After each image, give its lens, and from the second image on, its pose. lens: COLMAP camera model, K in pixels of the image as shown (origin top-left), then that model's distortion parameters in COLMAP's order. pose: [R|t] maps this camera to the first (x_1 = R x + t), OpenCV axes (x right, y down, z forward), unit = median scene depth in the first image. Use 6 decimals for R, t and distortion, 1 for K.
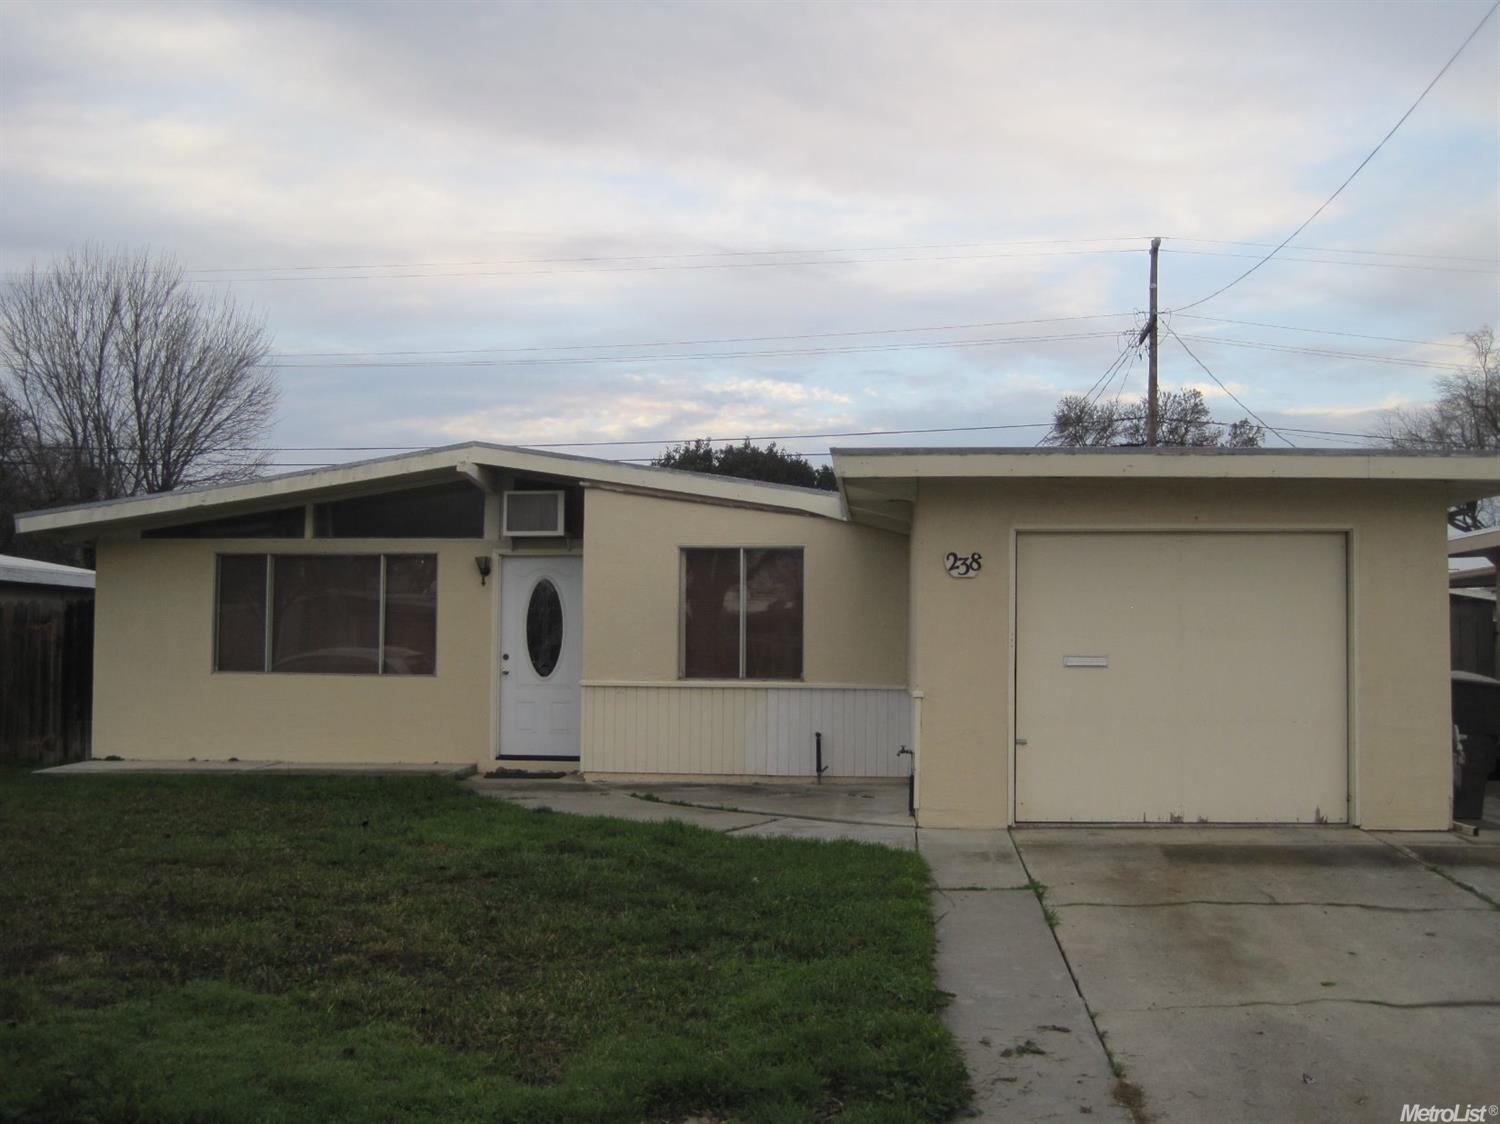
lens RADIAL K [[1547.2, 0, 750.0], [0, 1547.2, 562.0], [0, 0, 1]] dist [-0.177764, 0.153753]
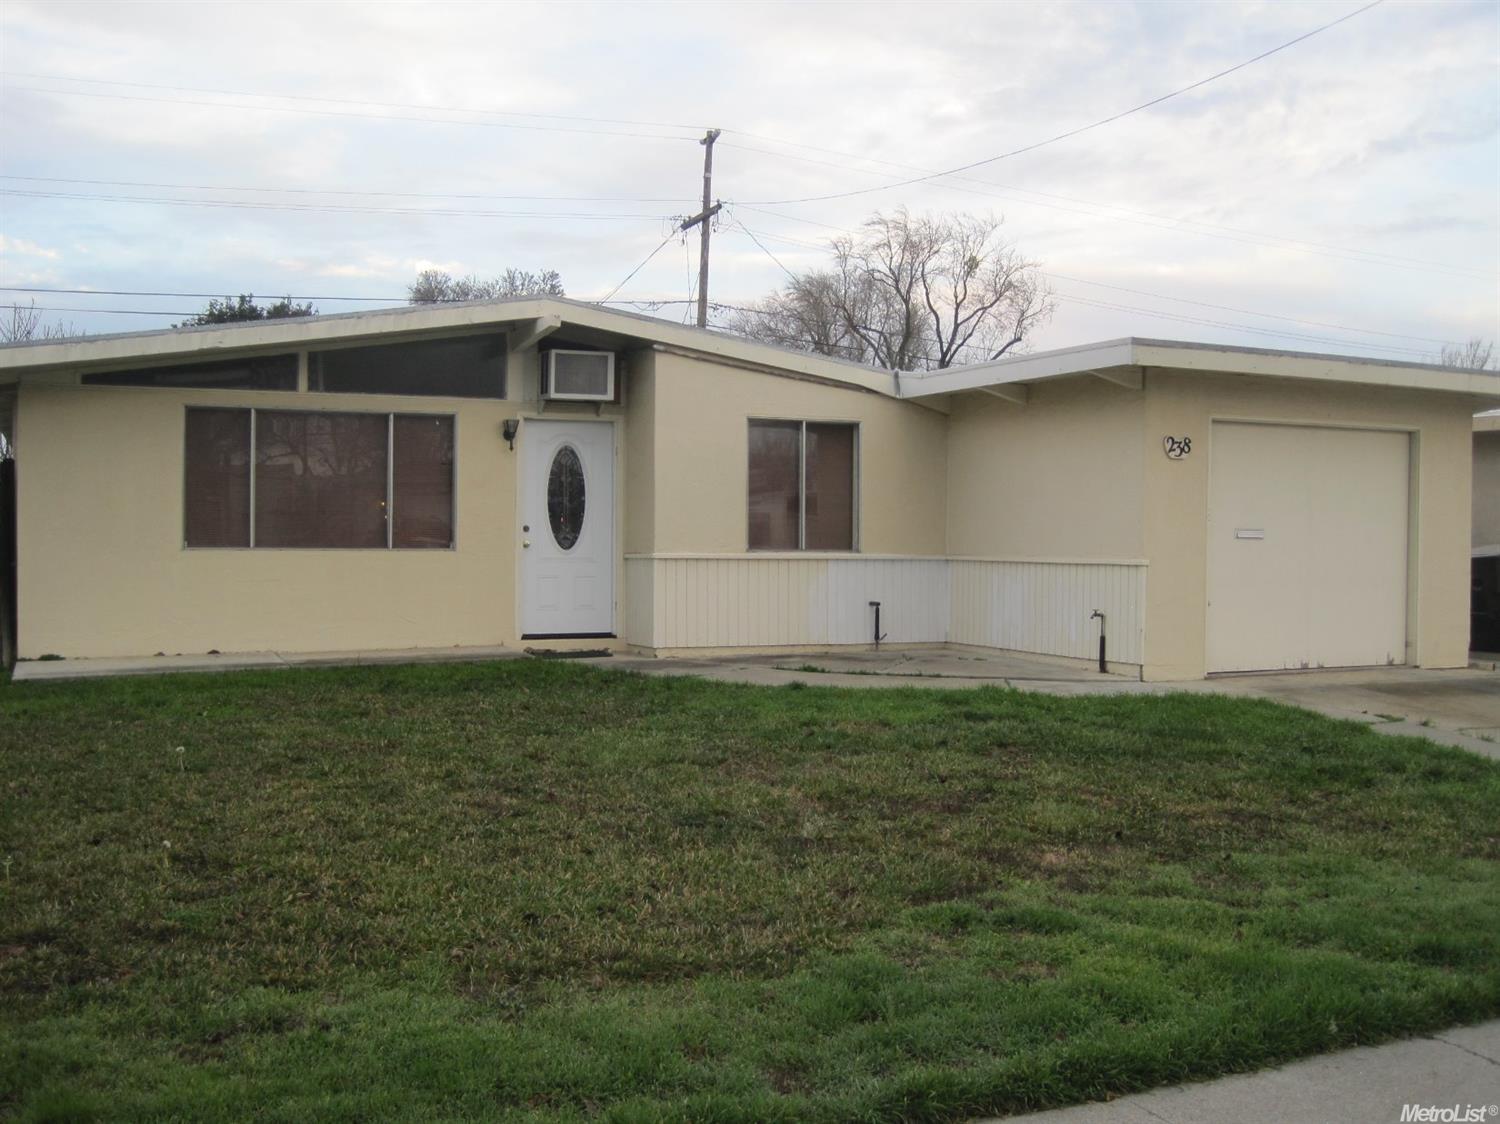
lens RADIAL K [[1547.2, 0, 750.0], [0, 1547.2, 562.0], [0, 0, 1]] dist [-0.177764, 0.153753]
pose [[0.872725, -0.008350, 0.488141, -0.504023], [-0.031361, 0.996830, 0.073120, 0.009911], [-0.487205, -0.079122, 0.869696, 0.130244]]
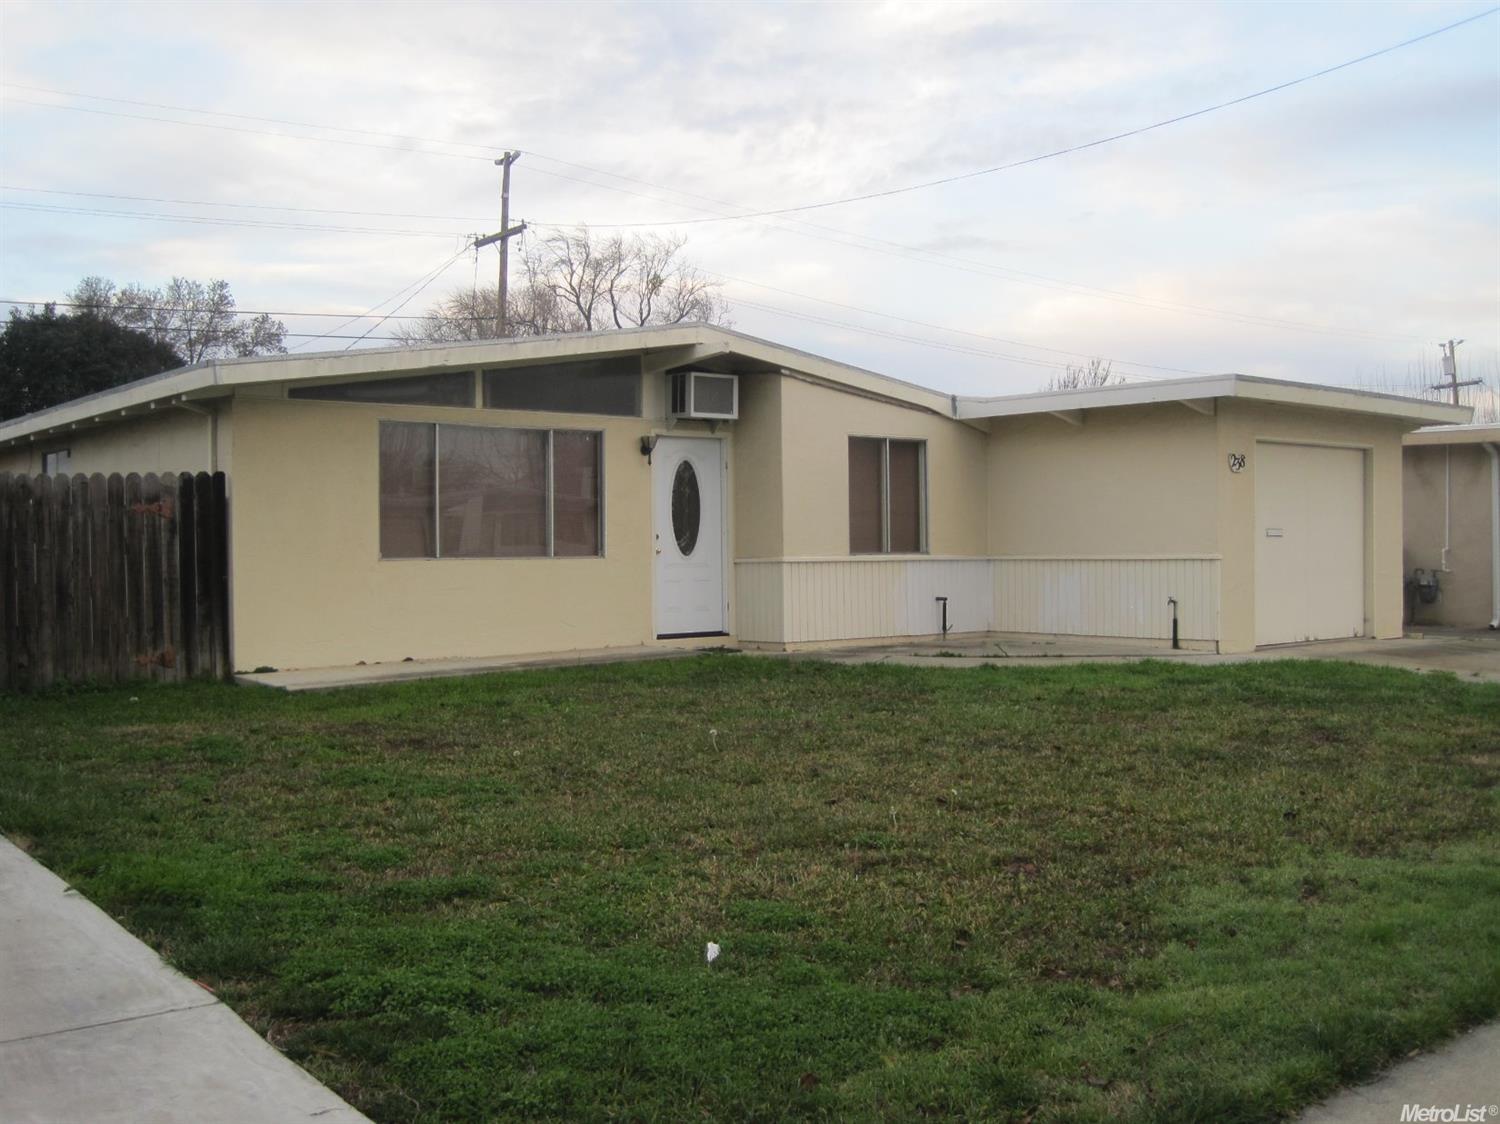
lens RADIAL K [[1547.2, 0, 750.0], [0, 1547.2, 562.0], [0, 0, 1]] dist [-0.177764, 0.153753]
pose [[0.709560, -0.018905, 0.704391, -0.840945], [-0.029917, 0.997930, 0.056920, 0.019289], [-0.704010, -0.061462, 0.707526, 0.250009]]
